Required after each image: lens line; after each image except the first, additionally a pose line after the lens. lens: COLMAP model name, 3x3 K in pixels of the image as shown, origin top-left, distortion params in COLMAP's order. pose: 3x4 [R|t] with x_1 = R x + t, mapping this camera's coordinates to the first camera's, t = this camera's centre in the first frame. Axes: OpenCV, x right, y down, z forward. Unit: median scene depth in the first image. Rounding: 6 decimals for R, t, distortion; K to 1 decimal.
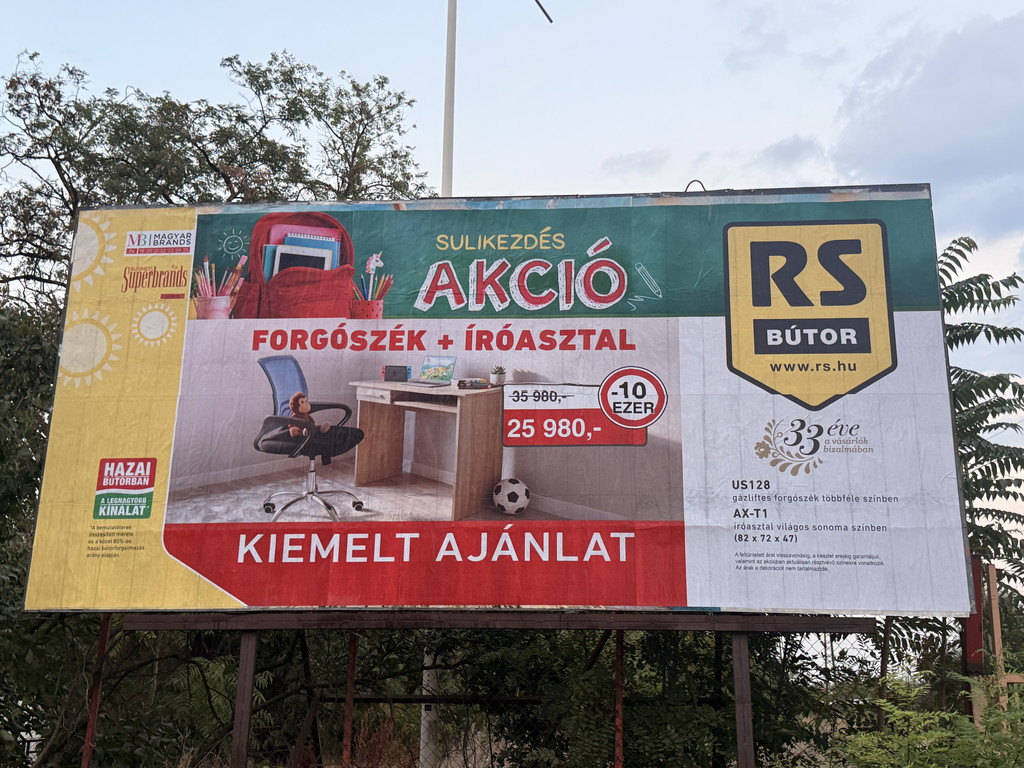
lens RADIAL K [[1098.5, 0, 510.2], [0, 1098.5, 391.5], [0, 0, 1]] dist [0.137597, 0.000000]
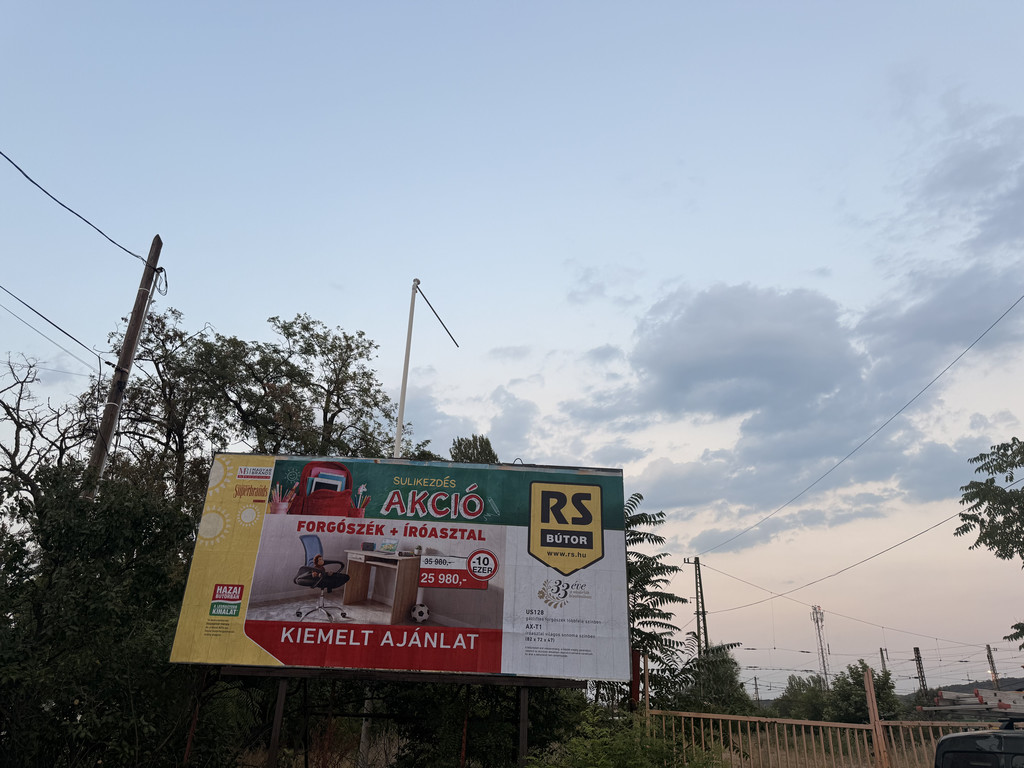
lens RADIAL K [[716.4, 0, 501.0], [0, 716.4, 383.0], [0, 0, 1]] dist [0.068904, -0.091516]
pose [[0.992538, 0.070046, 0.099810, -0.013876], [-0.053542, 0.985767, -0.159365, -0.117151], [-0.109552, 0.152832, 0.982161, -0.388041]]
